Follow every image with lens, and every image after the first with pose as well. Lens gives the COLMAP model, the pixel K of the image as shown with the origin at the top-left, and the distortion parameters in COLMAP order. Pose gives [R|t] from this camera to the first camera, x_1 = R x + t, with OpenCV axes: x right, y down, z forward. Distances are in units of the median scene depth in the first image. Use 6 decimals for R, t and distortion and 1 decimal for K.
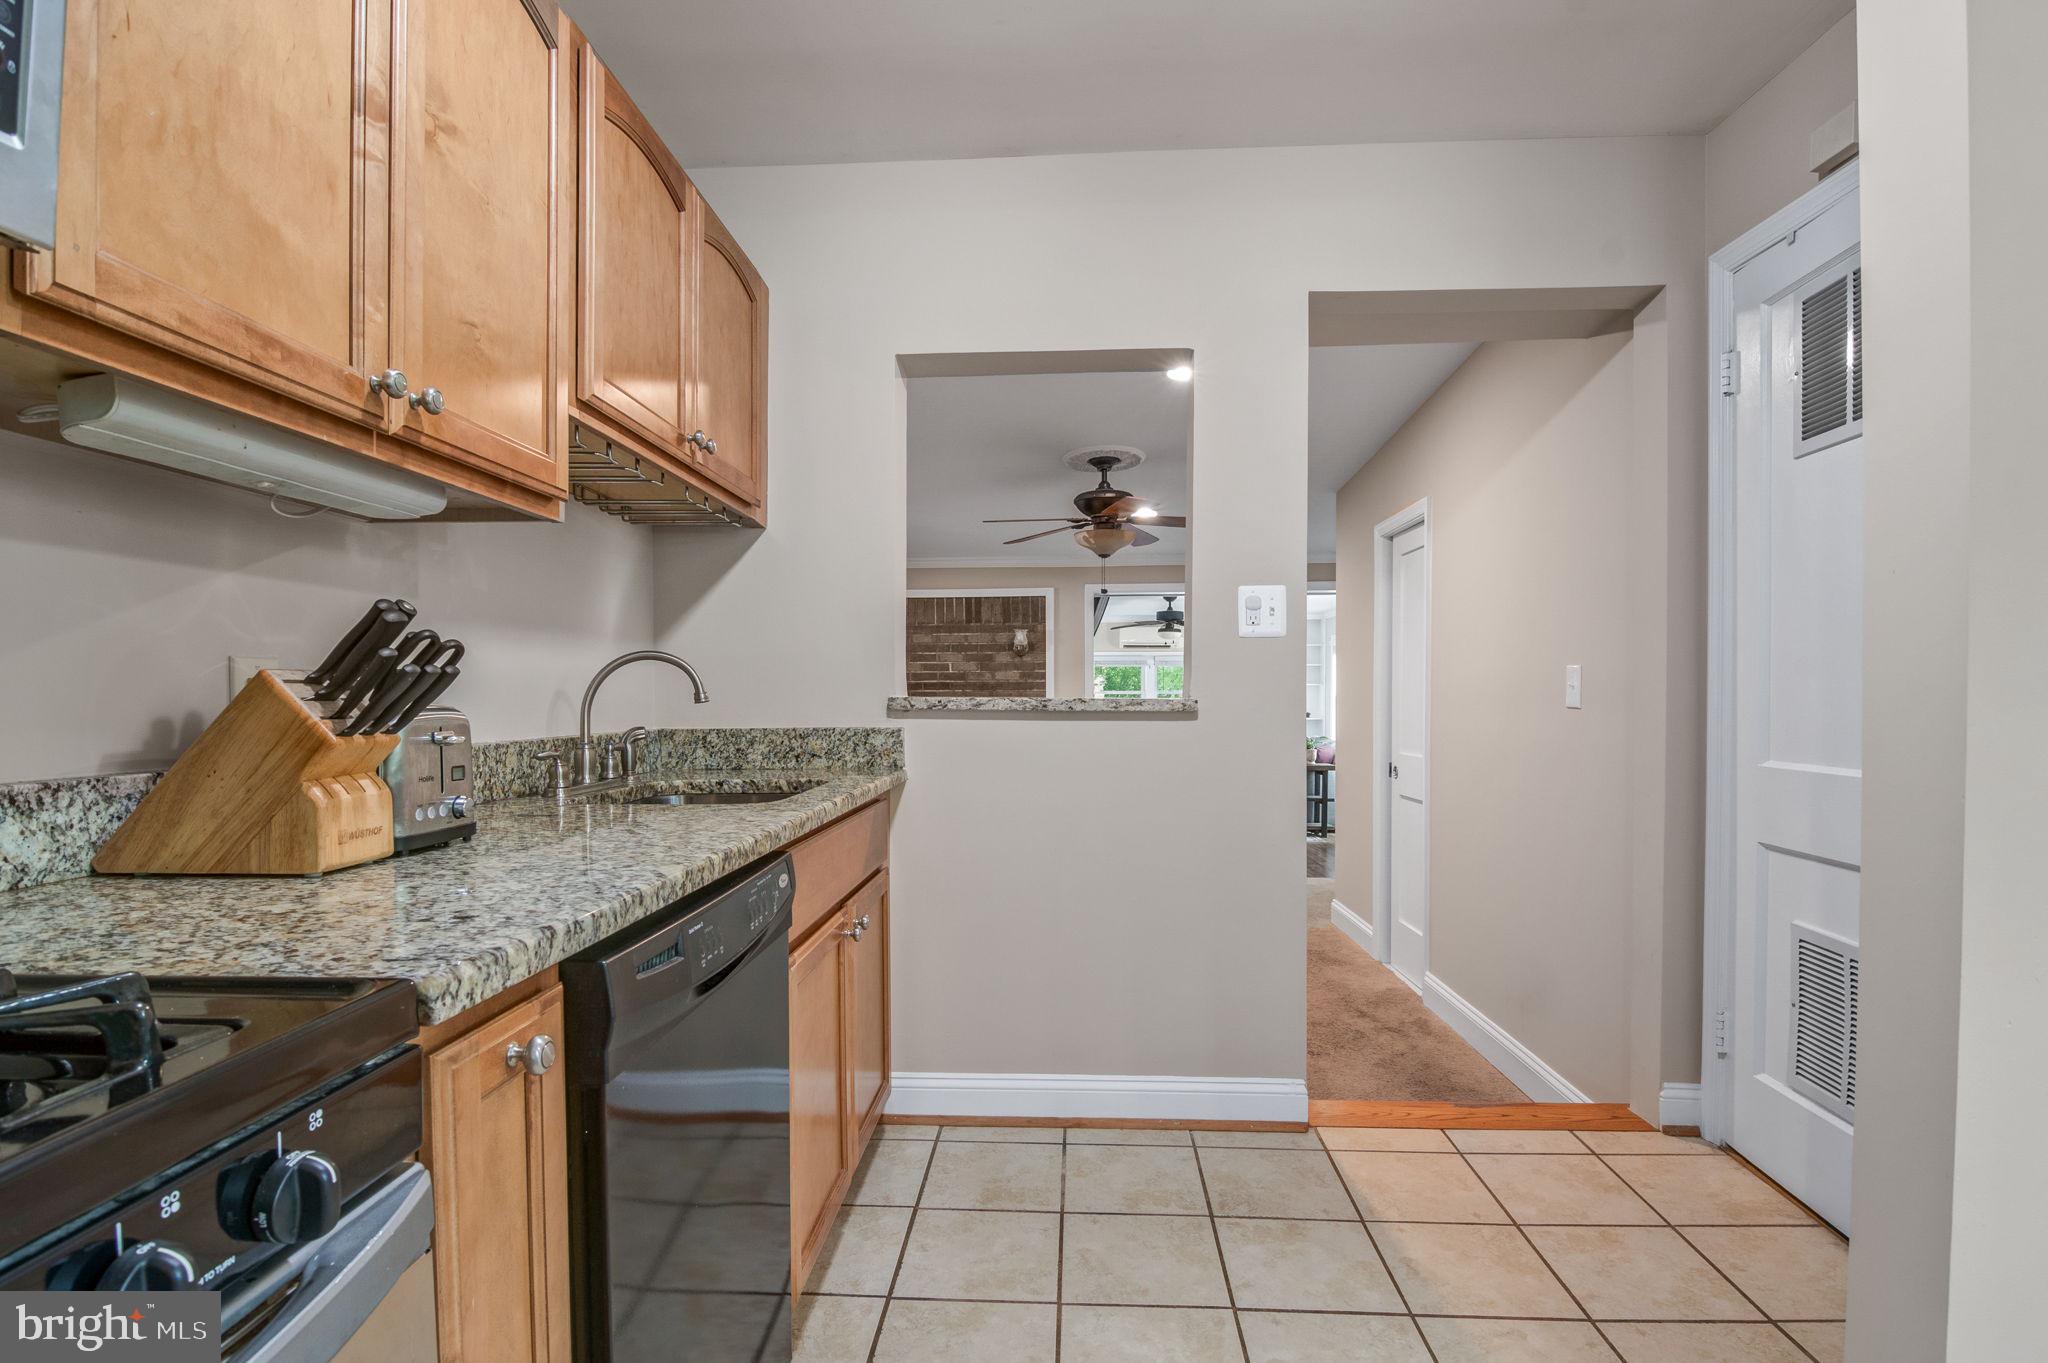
lens RADIAL K [[991.4, 0, 1006.4], [0, 991.4, 717.5], [0, 0, 1]] dist [-0.012655, -0.006838]
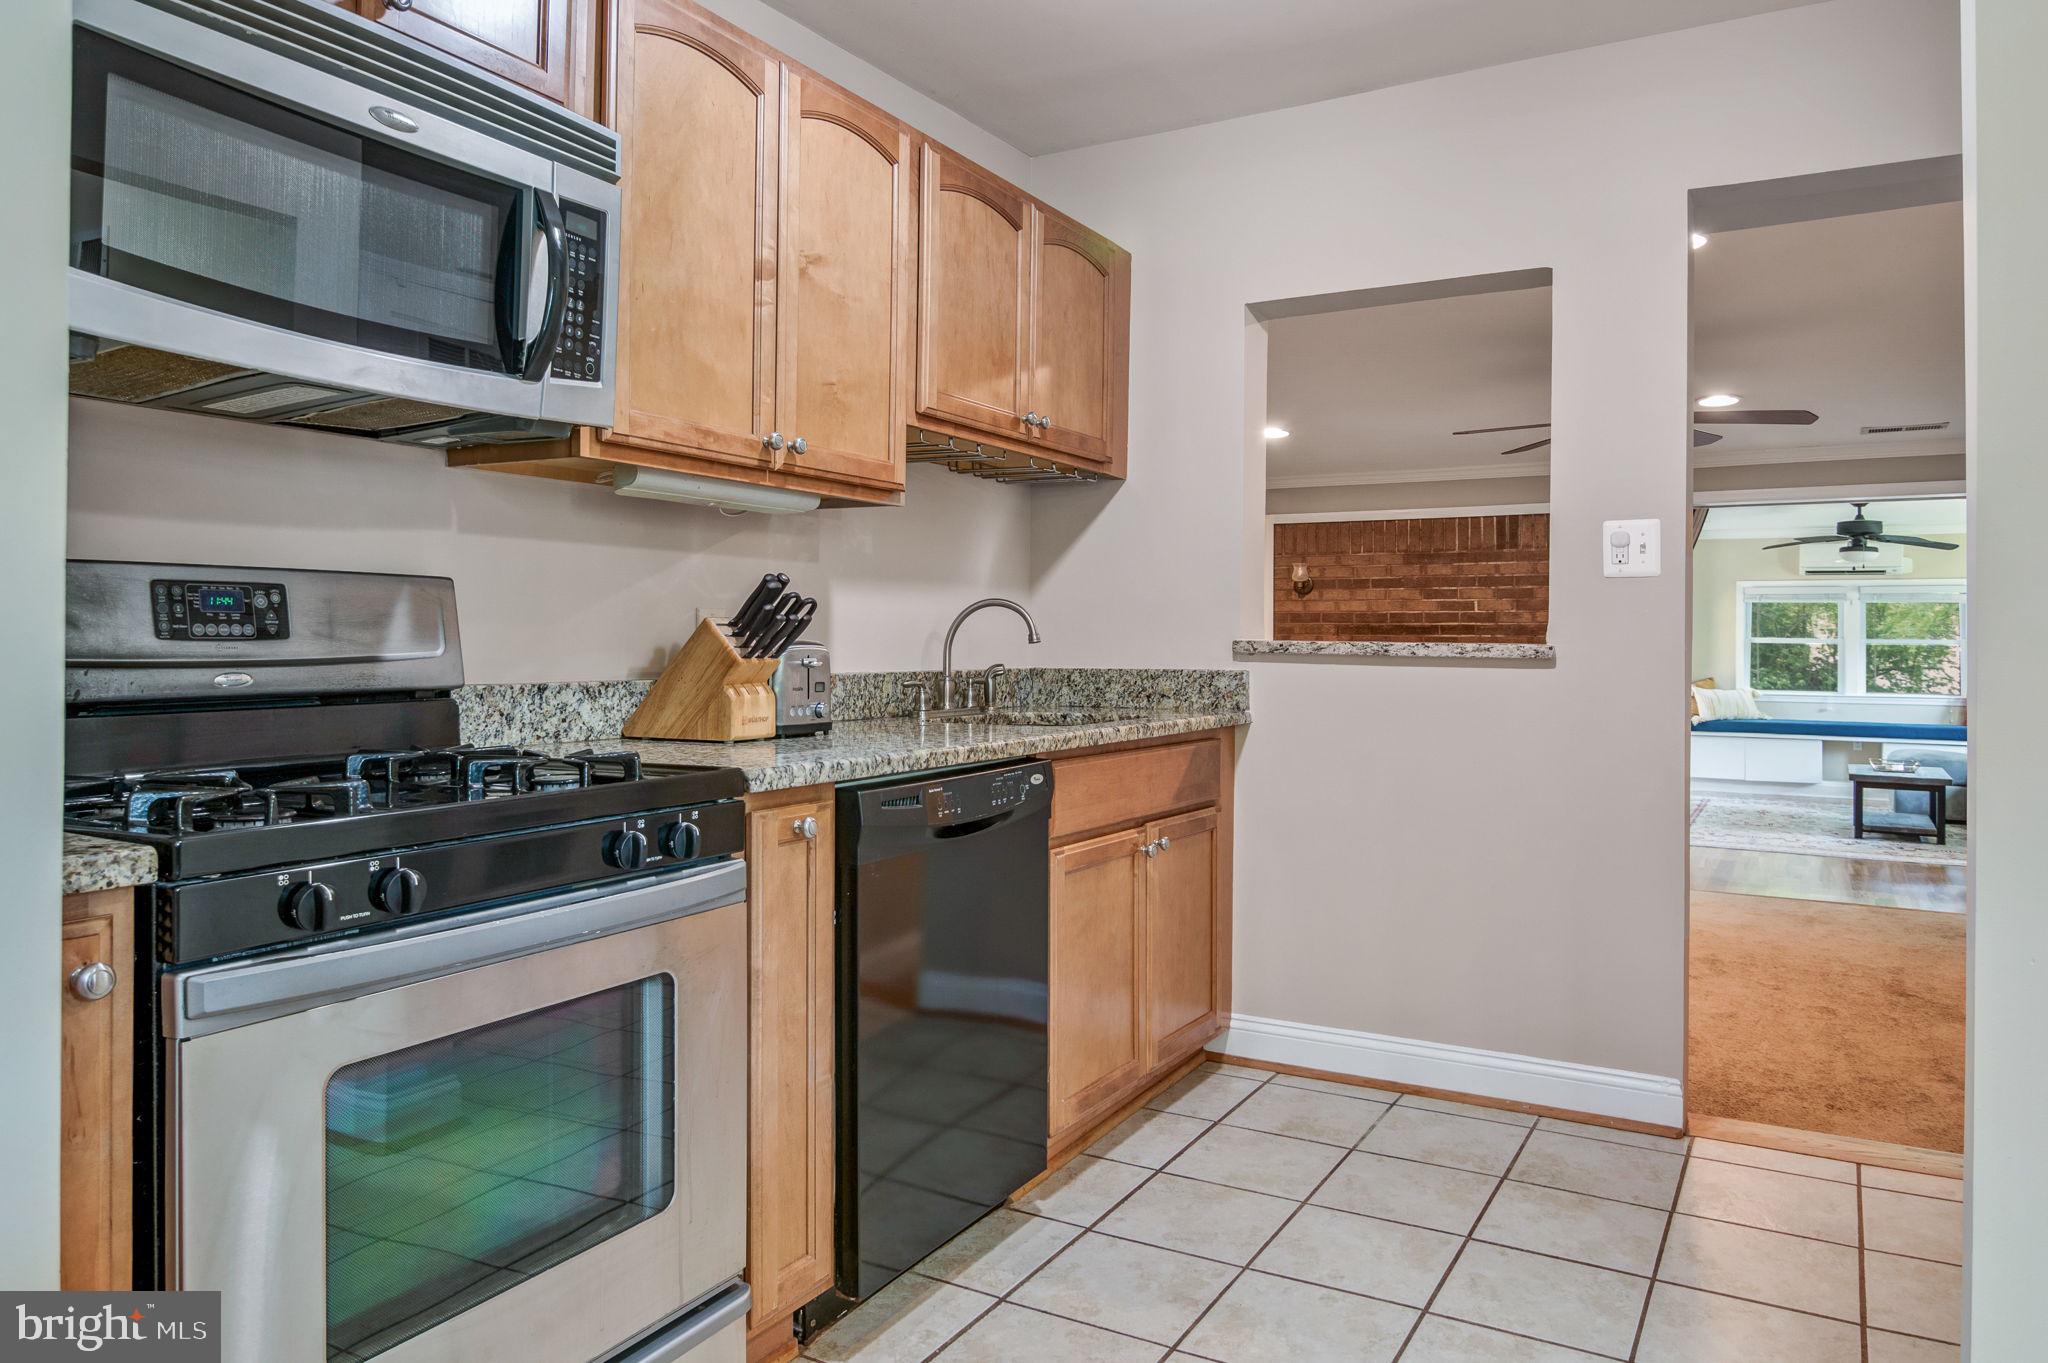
lens RADIAL K [[1380.8, 0, 1040.0], [0, 1380.8, 645.9], [0, 0, 1]] dist [-0.026014, -0.000894]
pose [[0.895560, 0.009962, -0.444829, 0.410947], [-0.018549, 0.999716, -0.014956, 0.012241], [0.444554, 0.021645, 0.895491, -0.437707]]
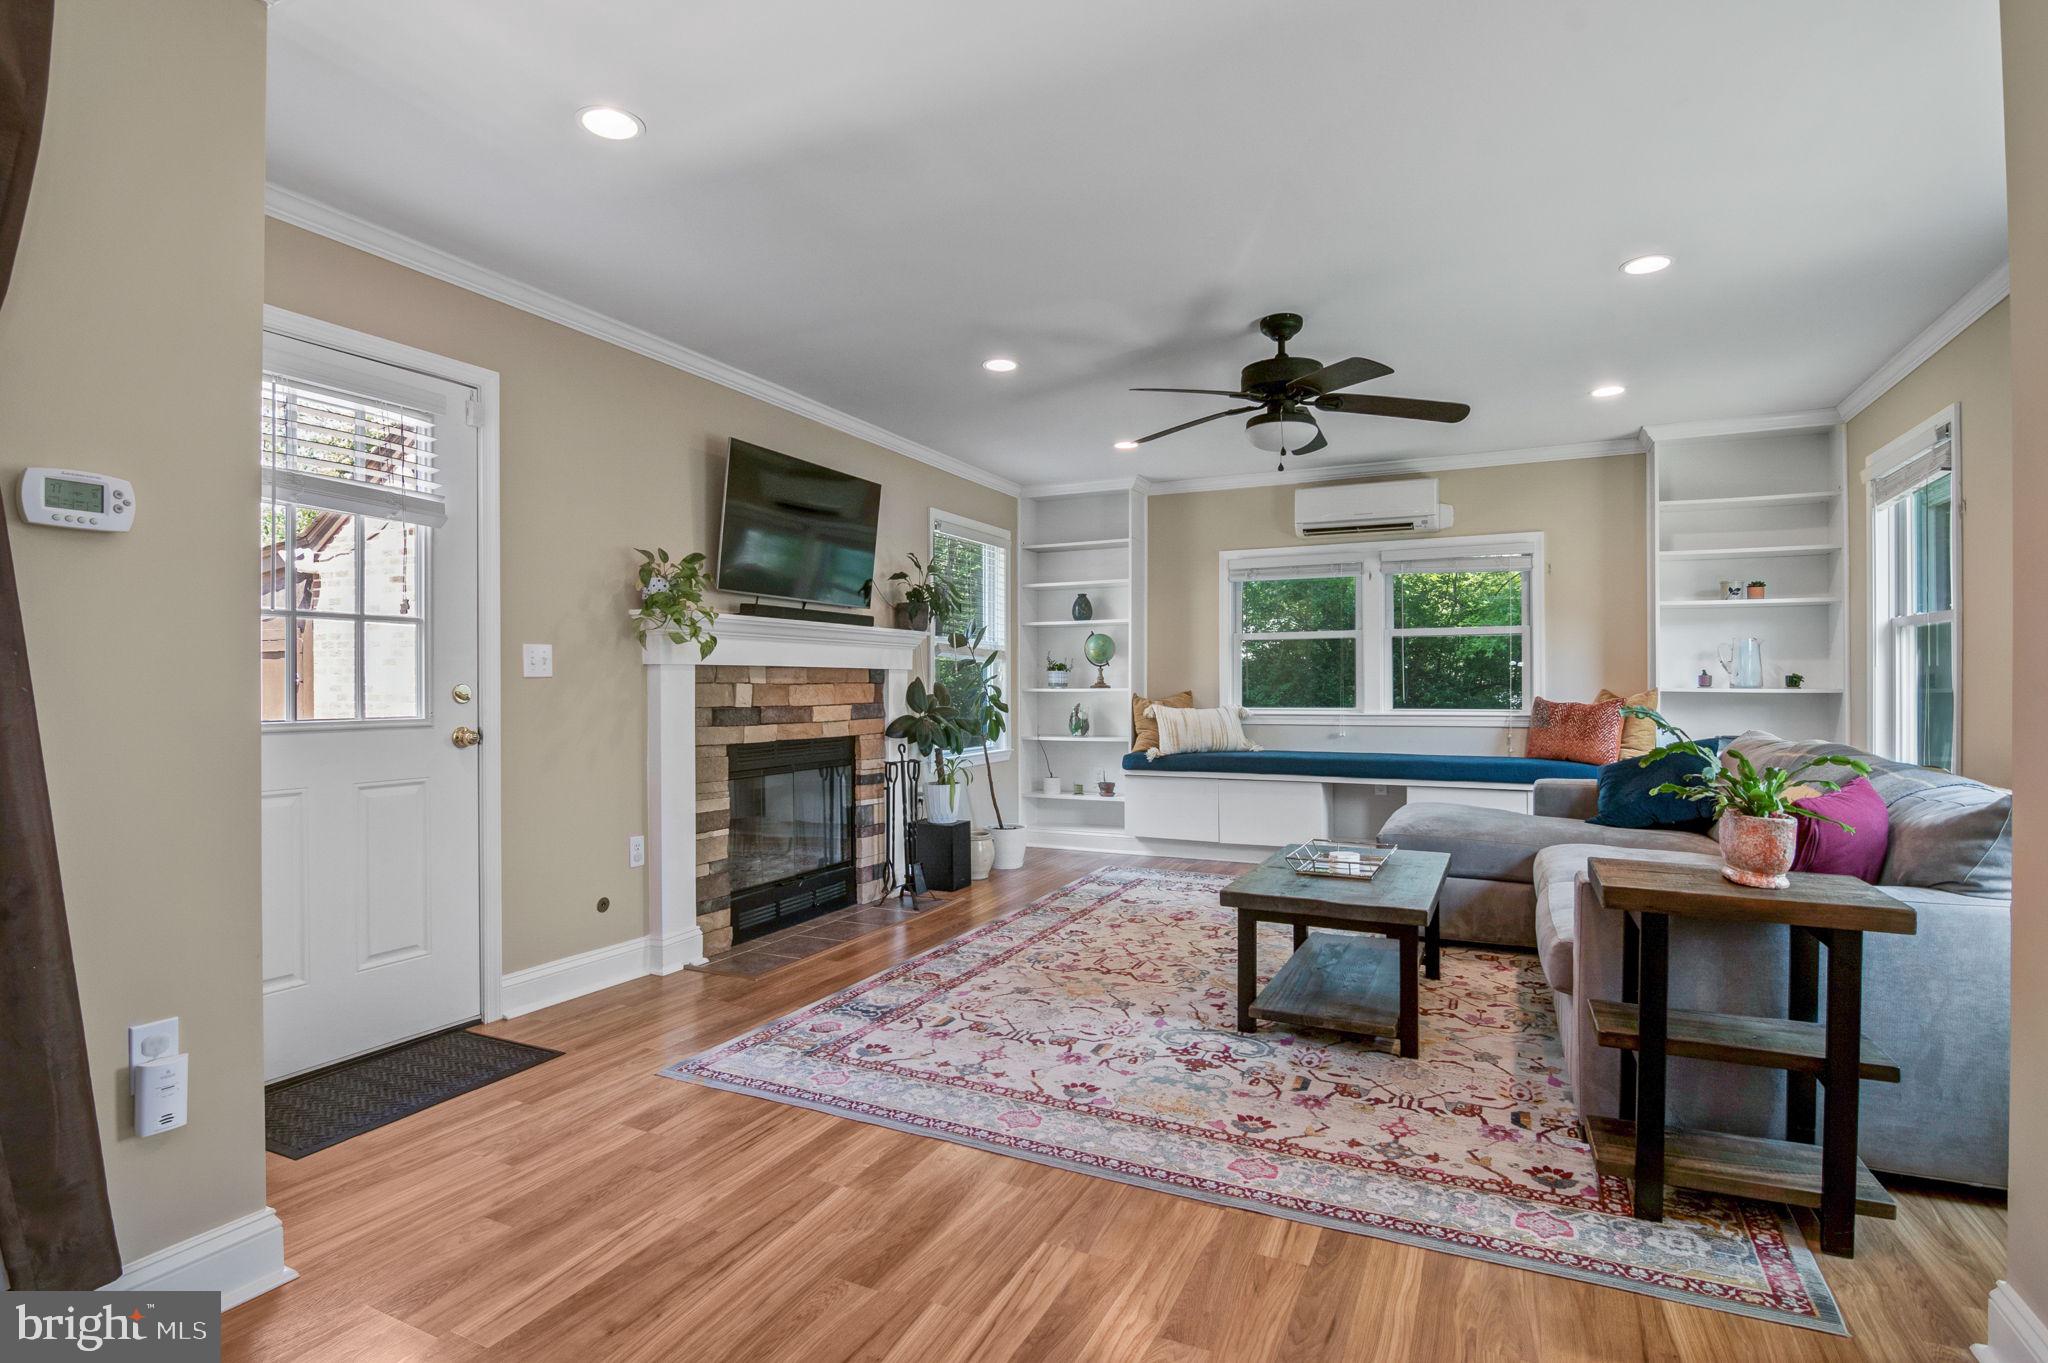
lens RADIAL K [[991.4, 0, 1021.6], [0, 991.4, 689.4], [0, 0, 1]] dist [-0.012655, -0.006838]
pose [[0.921927, -0.002543, -0.387356, 1.101605], [-0.001664, 0.999943, -0.010526, 0.034719], [0.387361, 0.010349, 0.921870, 3.388071]]
